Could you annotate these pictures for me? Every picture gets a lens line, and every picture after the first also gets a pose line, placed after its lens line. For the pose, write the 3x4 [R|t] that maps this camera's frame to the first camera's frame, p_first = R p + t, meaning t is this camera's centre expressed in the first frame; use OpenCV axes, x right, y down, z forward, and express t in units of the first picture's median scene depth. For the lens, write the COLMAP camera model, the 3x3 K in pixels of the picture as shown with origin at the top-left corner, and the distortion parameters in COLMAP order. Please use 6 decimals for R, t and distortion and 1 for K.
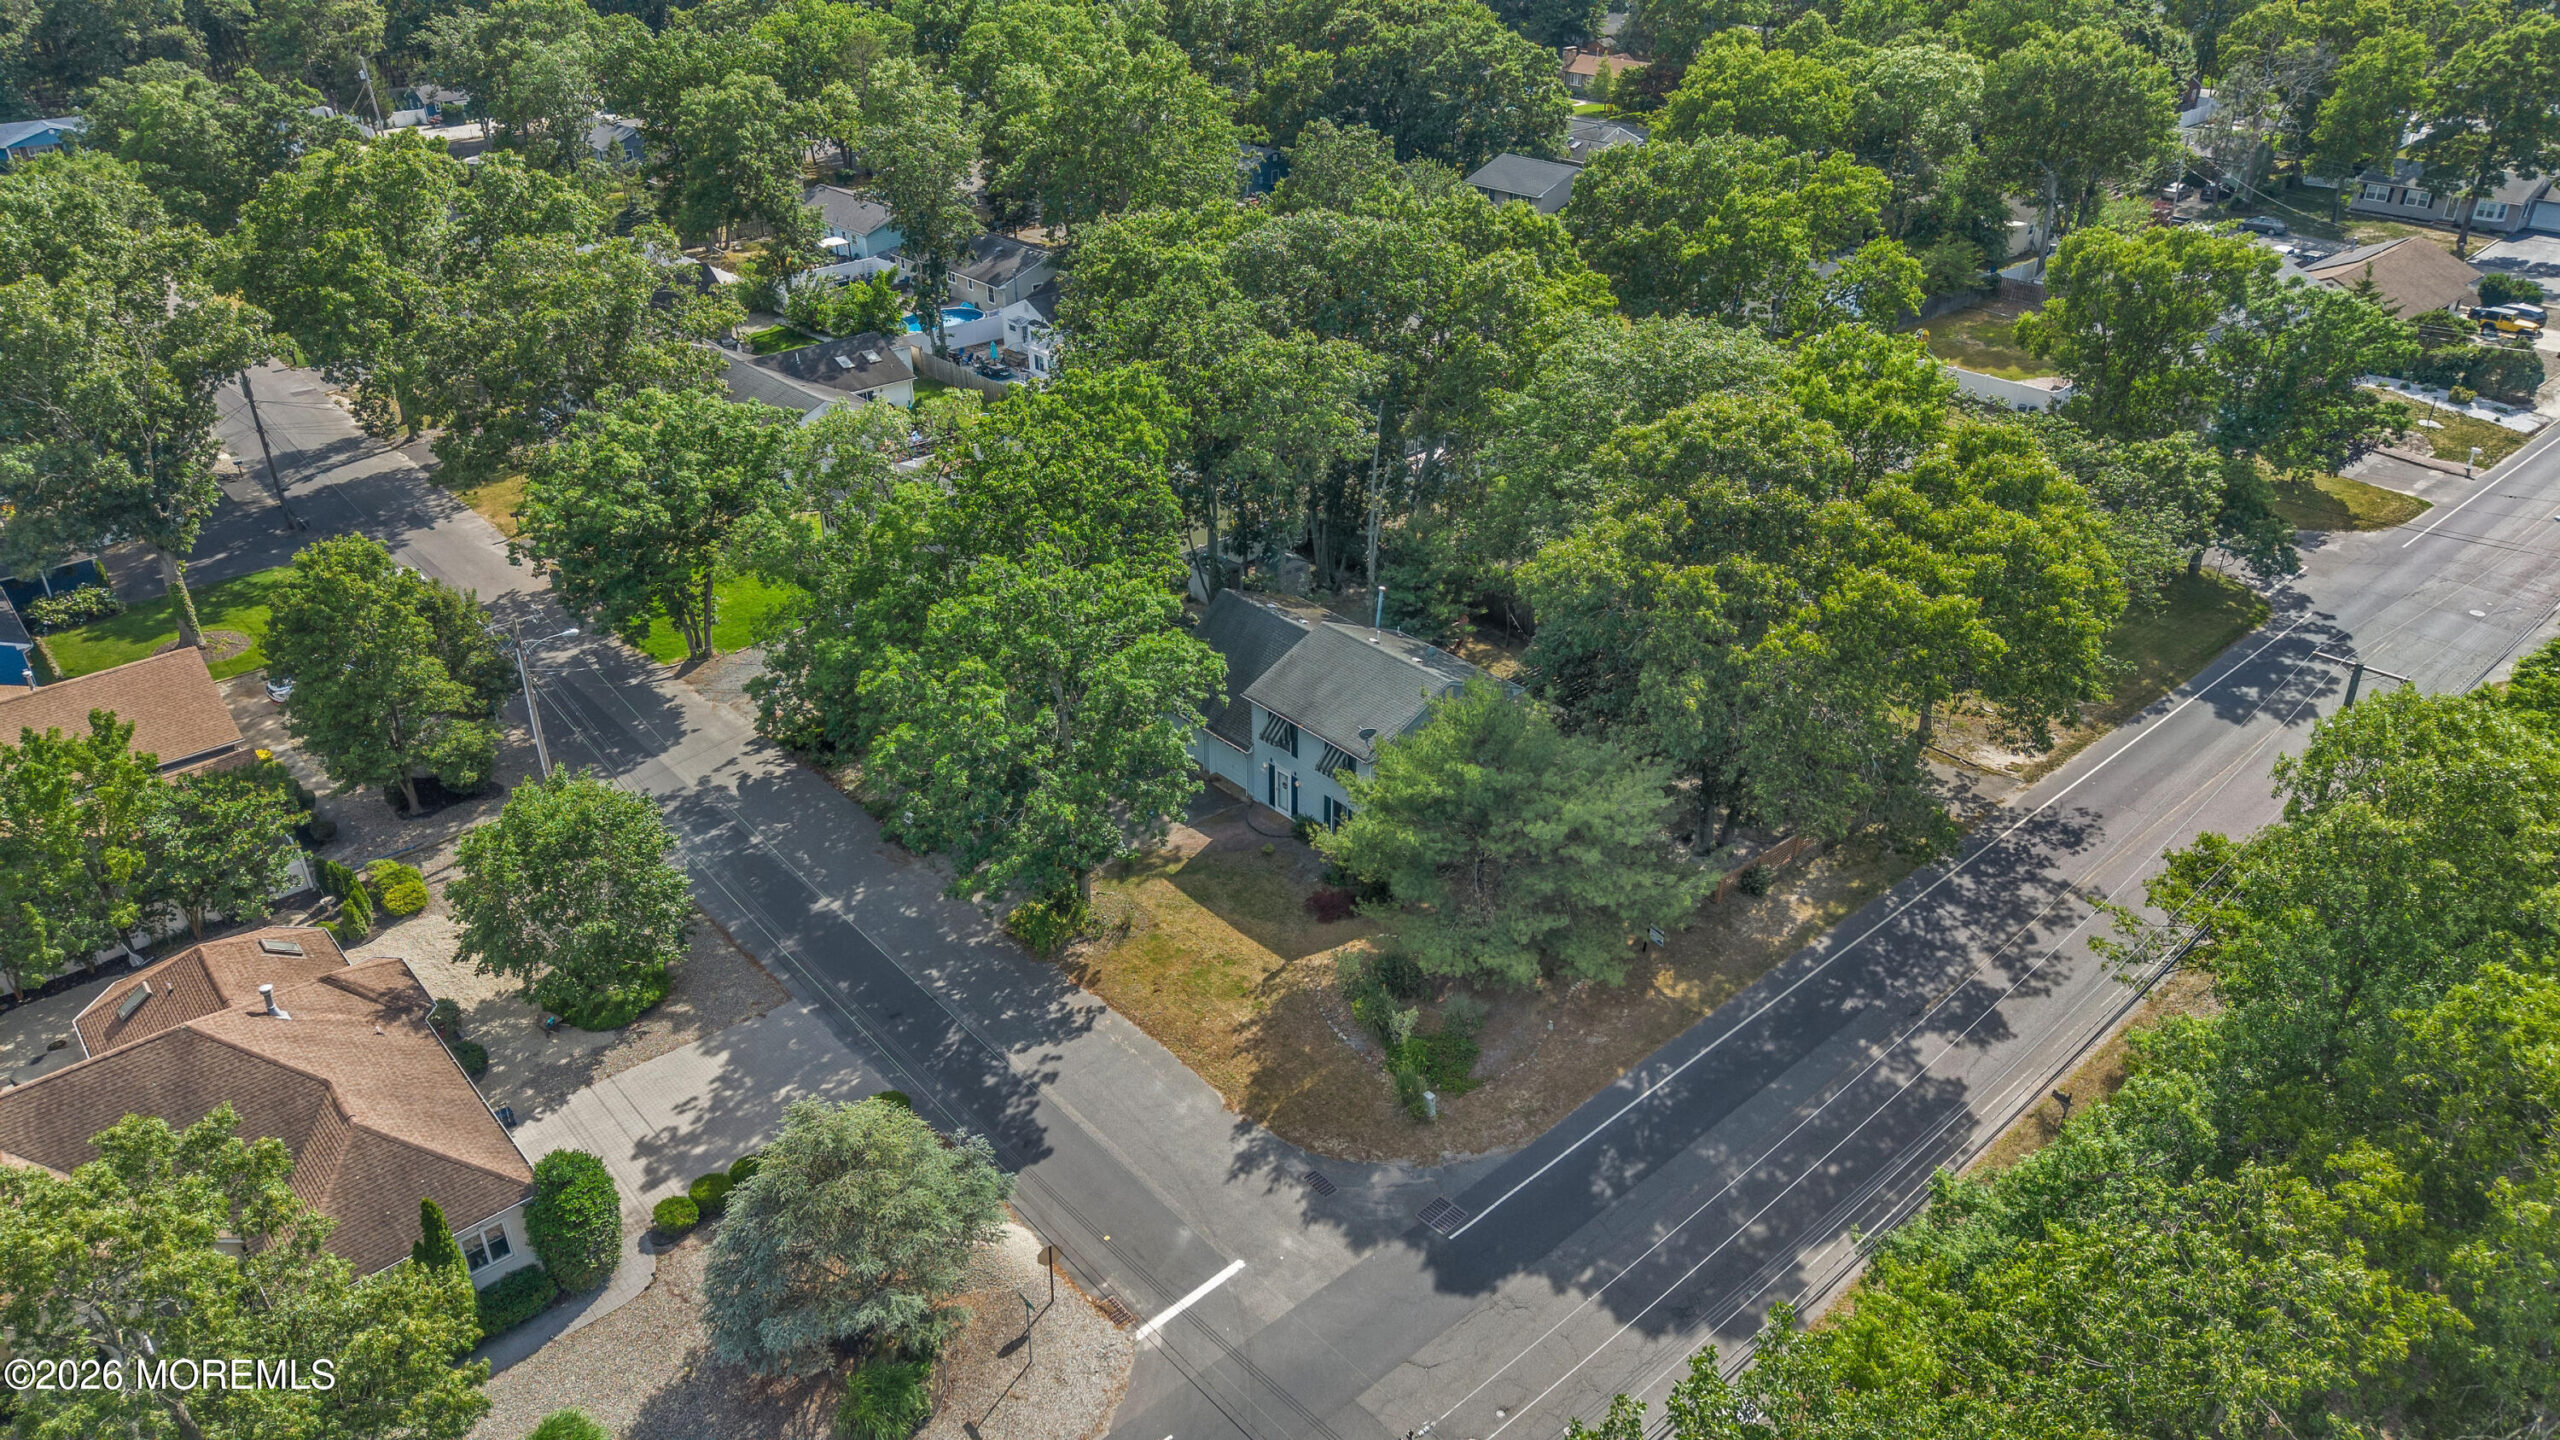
lens RADIAL K [[1726.7, 0, 1281.2], [0, 1726.7, 721.2], [0, 0, 1]] dist [0.000071, -0.000346]
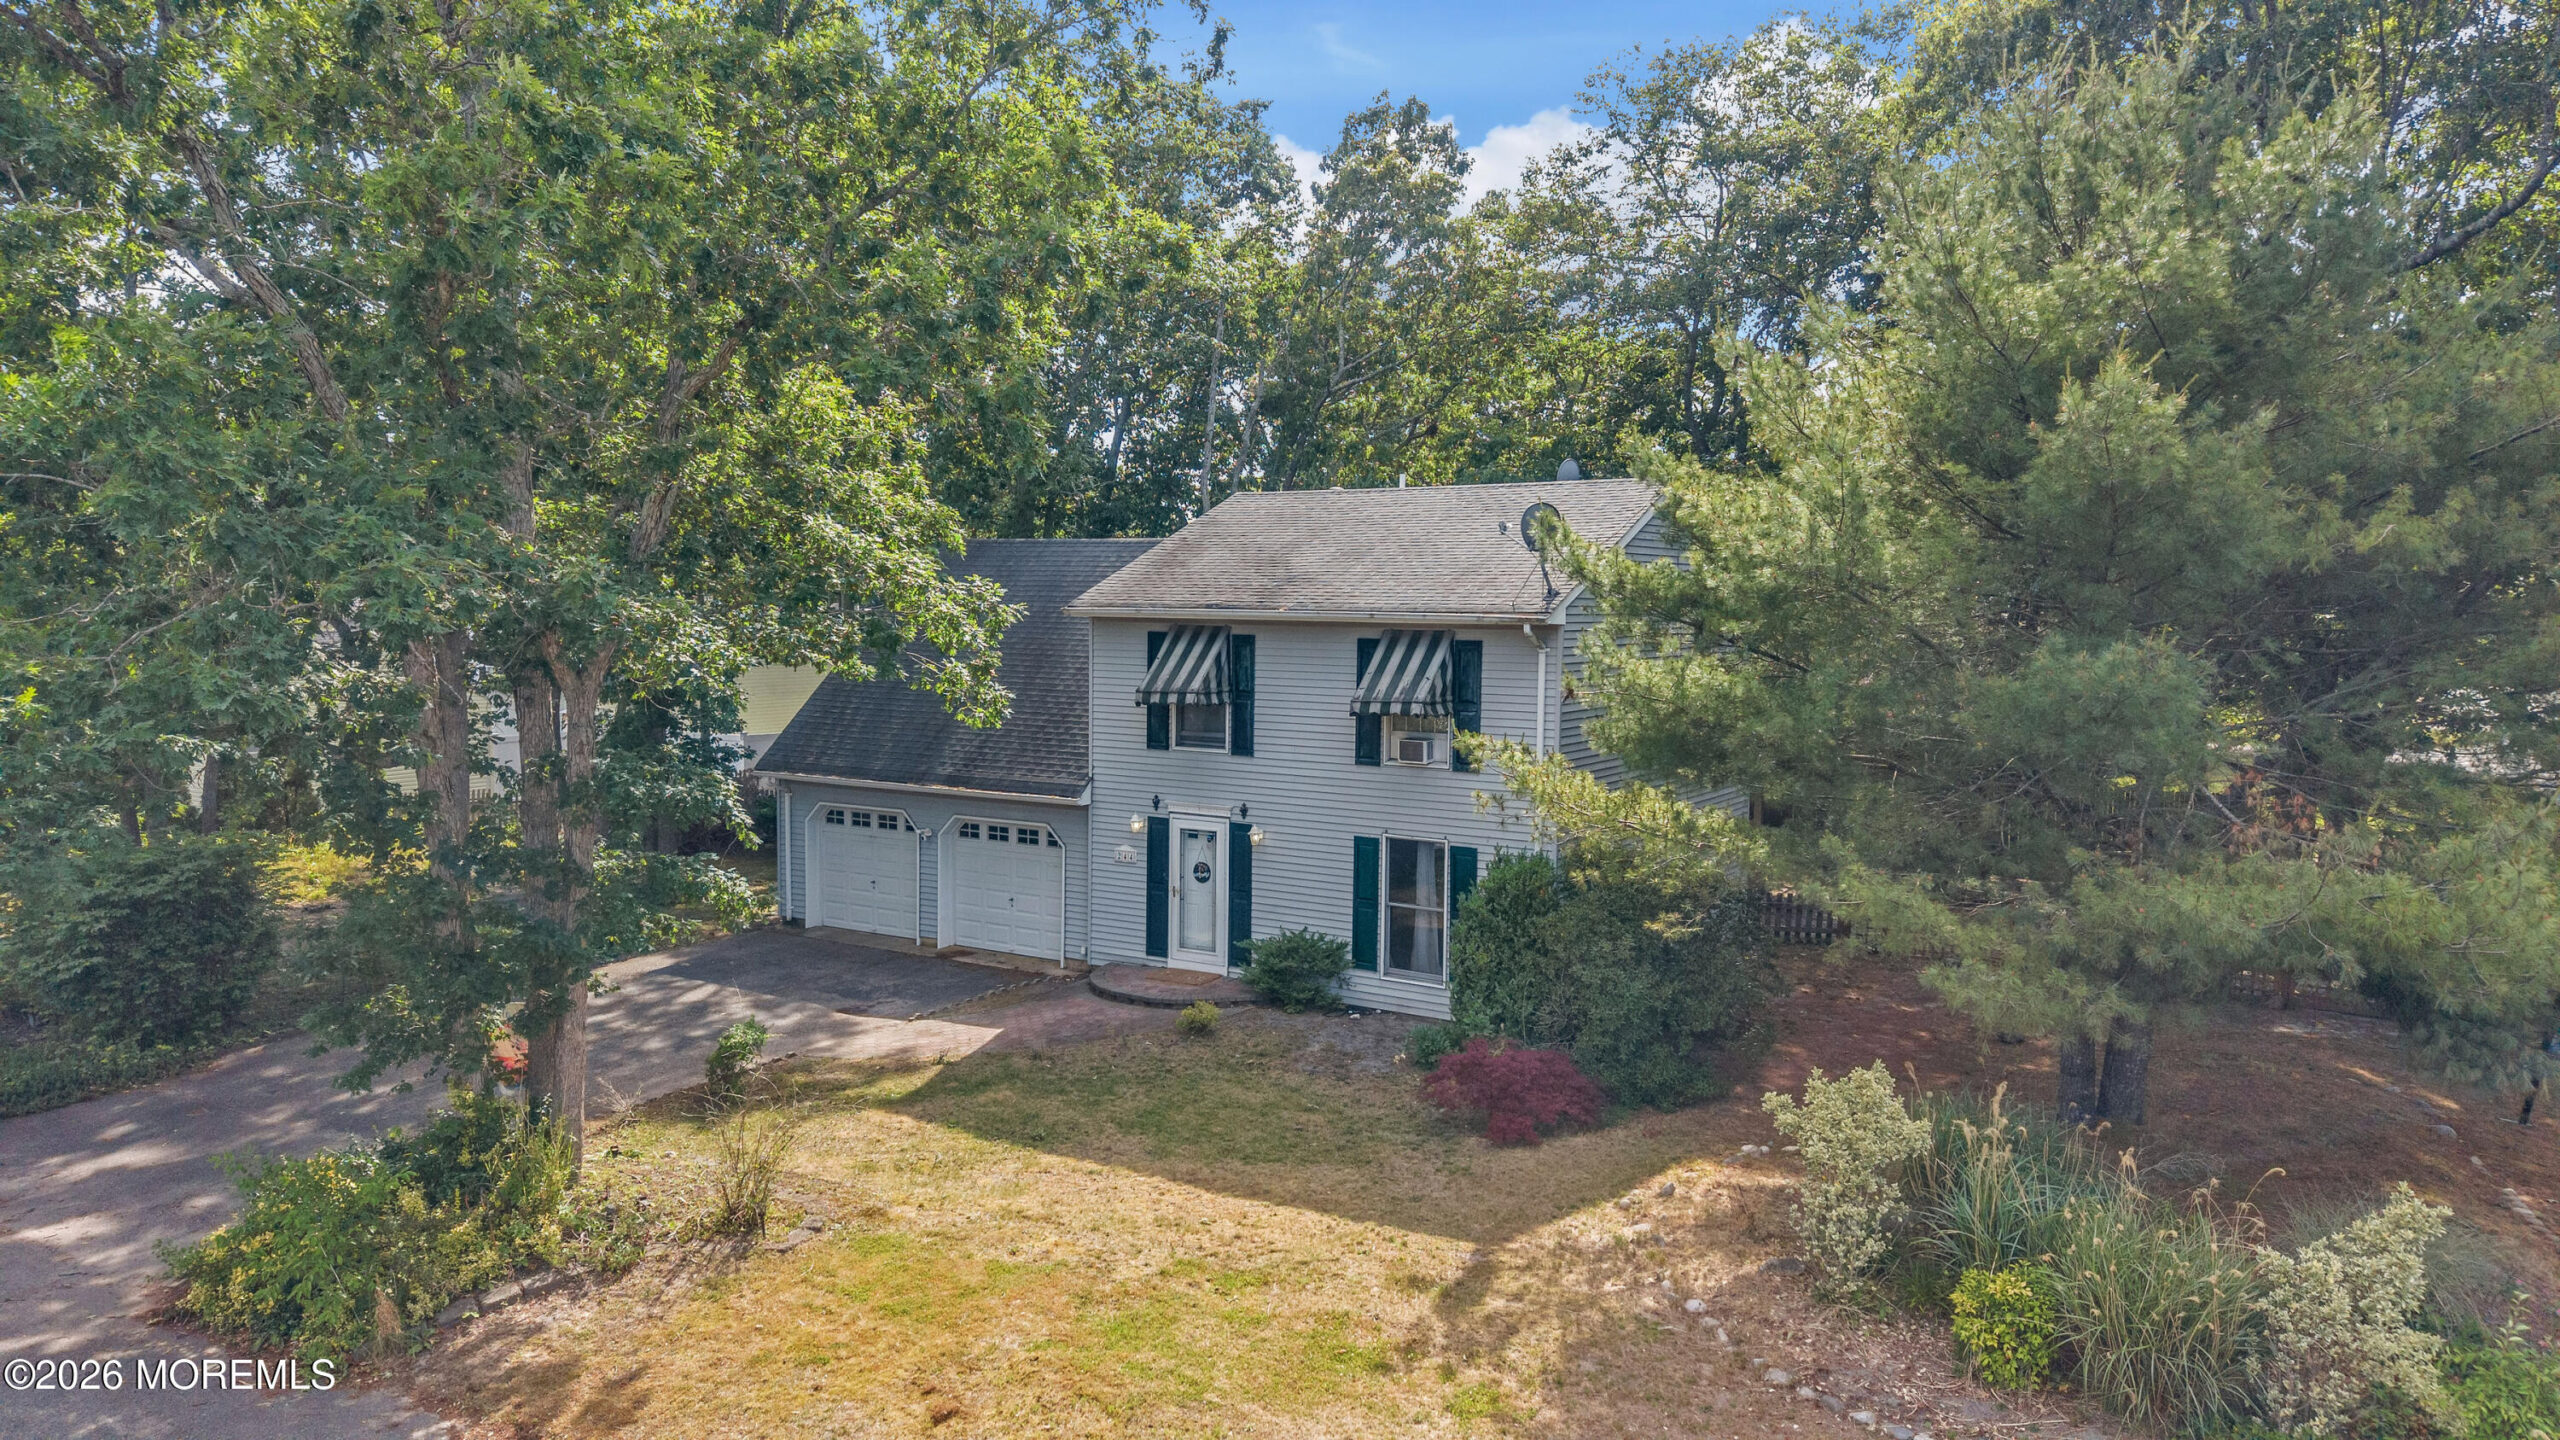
lens RADIAL K [[1726.7, 0, 1276.9], [0, 1726.7, 717.1], [0, 0, 1]] dist [0.000071, -0.000346]
pose [[0.959521, -0.015992, 0.281184, -0.081753], [0.131159, 0.908889, -0.395877, 0.151517], [-0.249234, 0.416732, 0.874195, 0.716780]]
